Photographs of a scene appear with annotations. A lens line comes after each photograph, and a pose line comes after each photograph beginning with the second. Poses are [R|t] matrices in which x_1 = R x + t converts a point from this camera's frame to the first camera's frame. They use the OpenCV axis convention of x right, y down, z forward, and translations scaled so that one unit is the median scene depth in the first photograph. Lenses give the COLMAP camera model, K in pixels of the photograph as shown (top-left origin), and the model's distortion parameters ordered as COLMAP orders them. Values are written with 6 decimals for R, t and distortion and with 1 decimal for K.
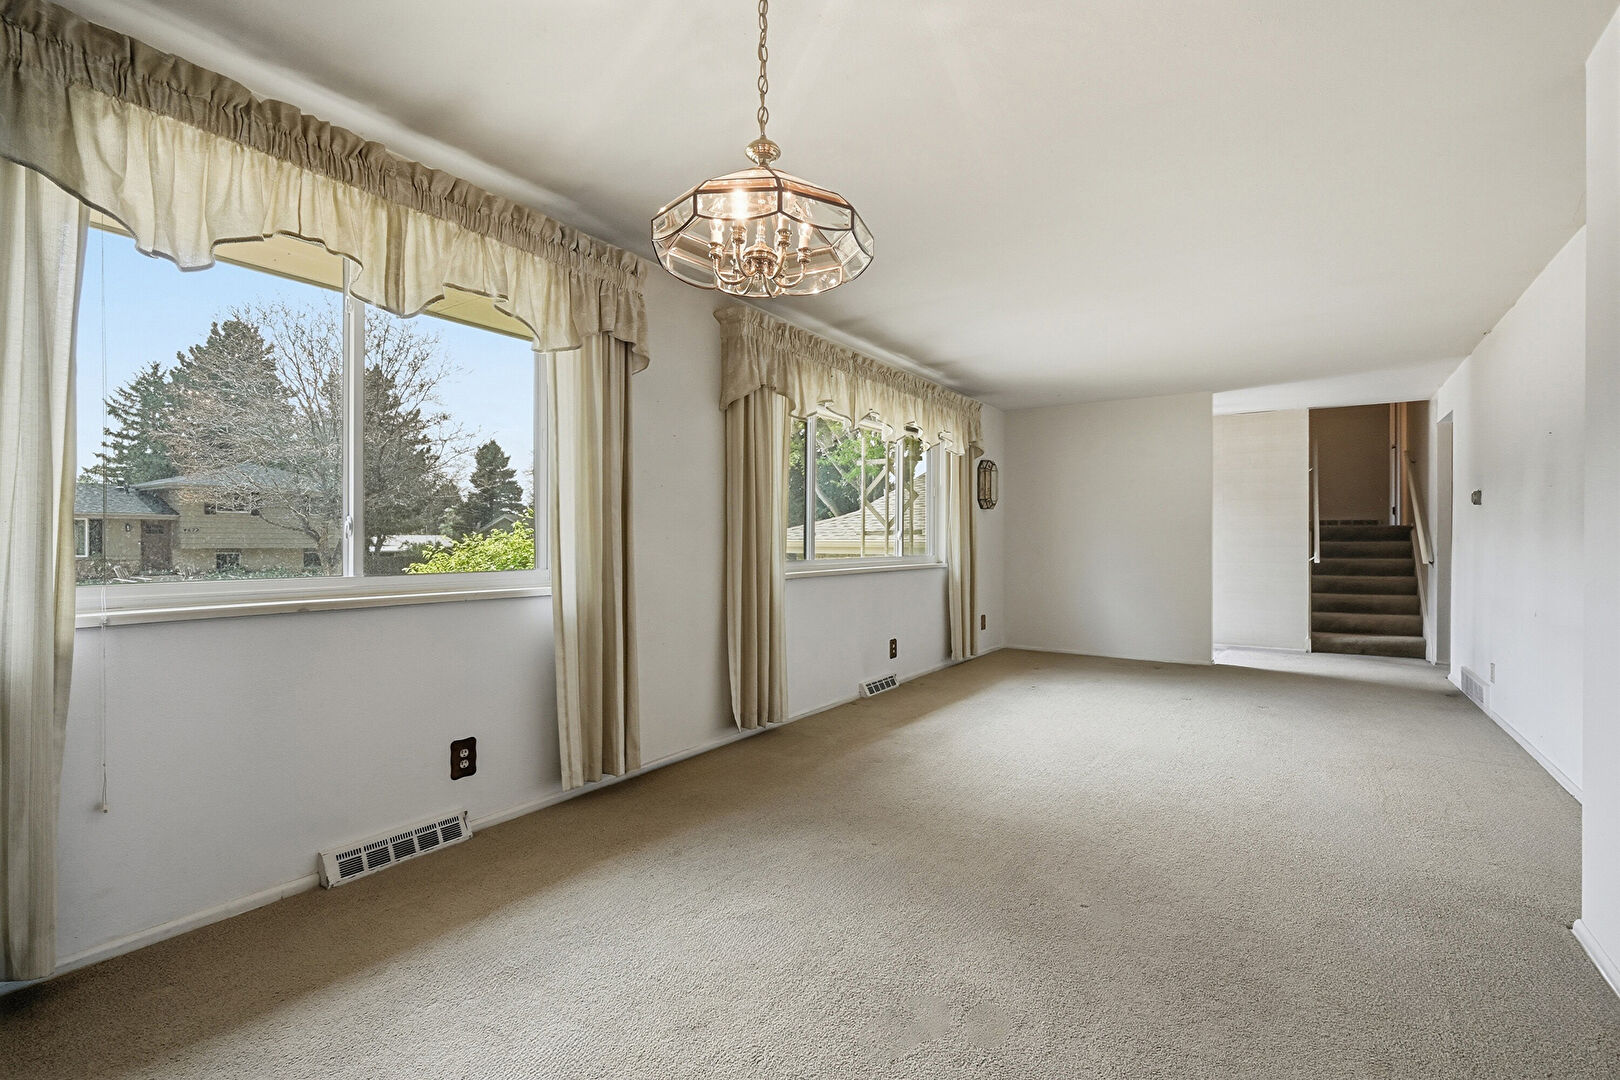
lens RADIAL K [[708.0, 0, 810.0], [0, 708.0, 540.0], [0, 0, 1]] dist [0.038956, -0.000174]
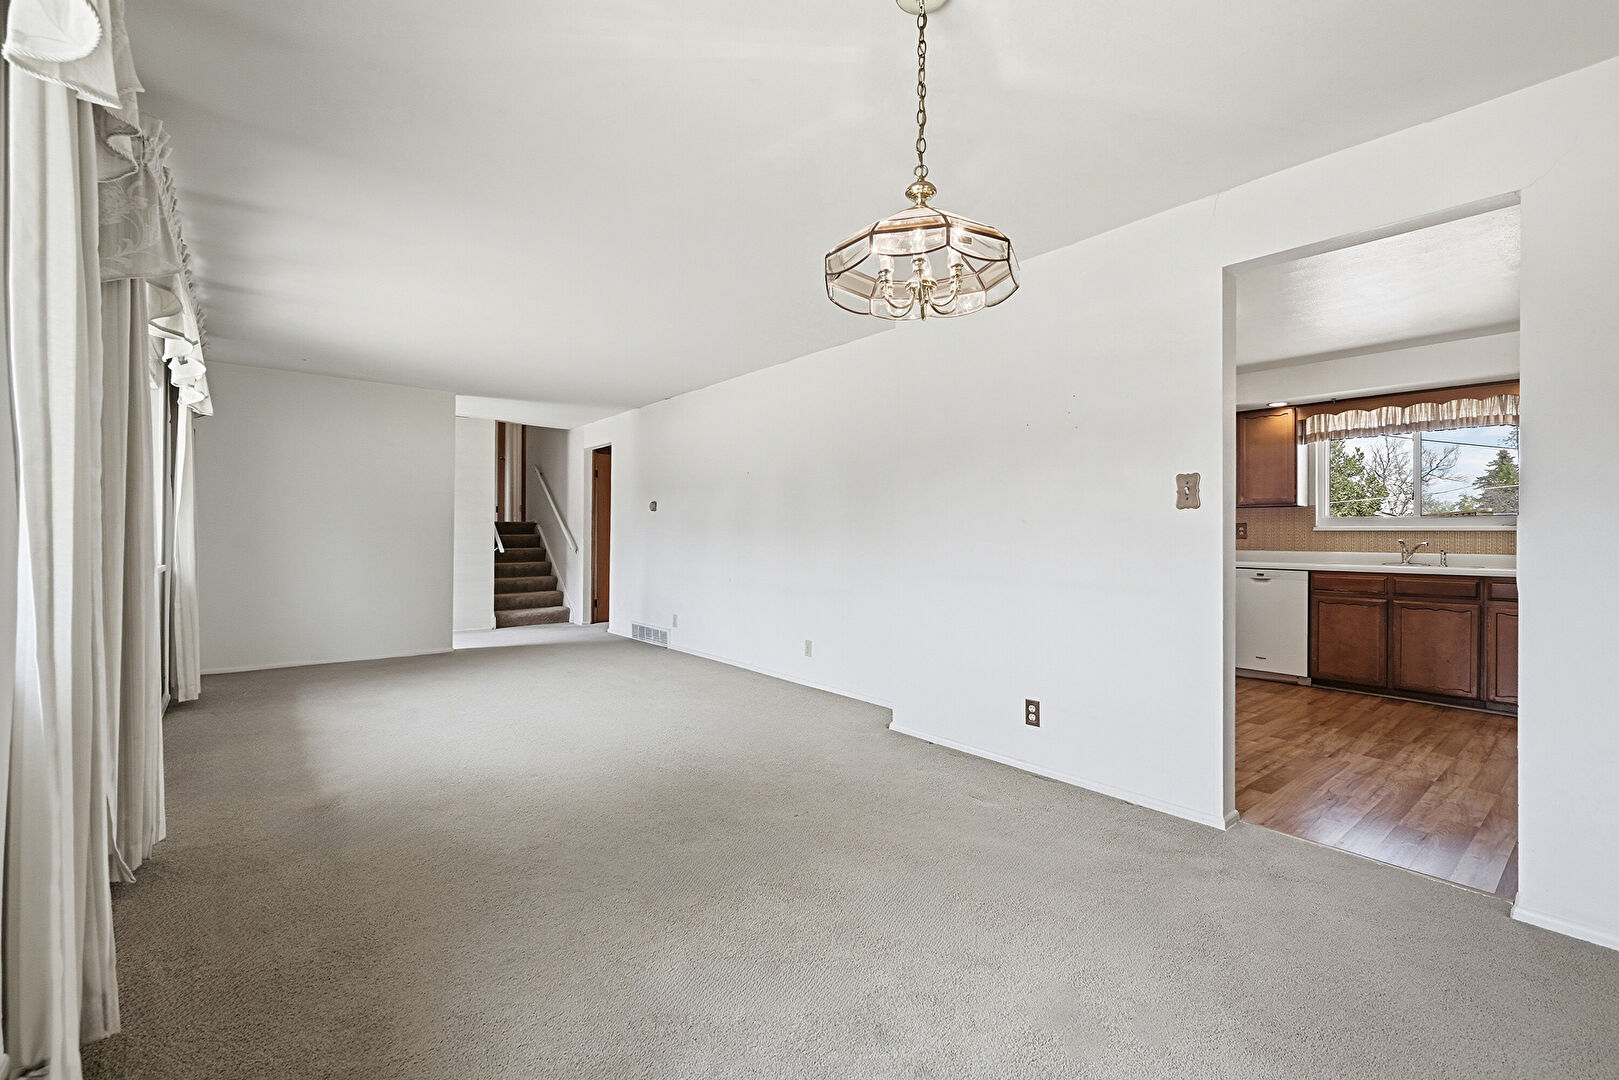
lens RADIAL K [[707.5, 0, 809.5], [0, 707.5, 540.0], [0, 0, 1]] dist [0.038956, -0.000174]
pose [[0.265312, -0.001949, 0.964161, -0.311830], [-0.018032, 0.999813, 0.006983, -0.006298], [-0.963994, -0.019239, 0.265228, 0.209864]]
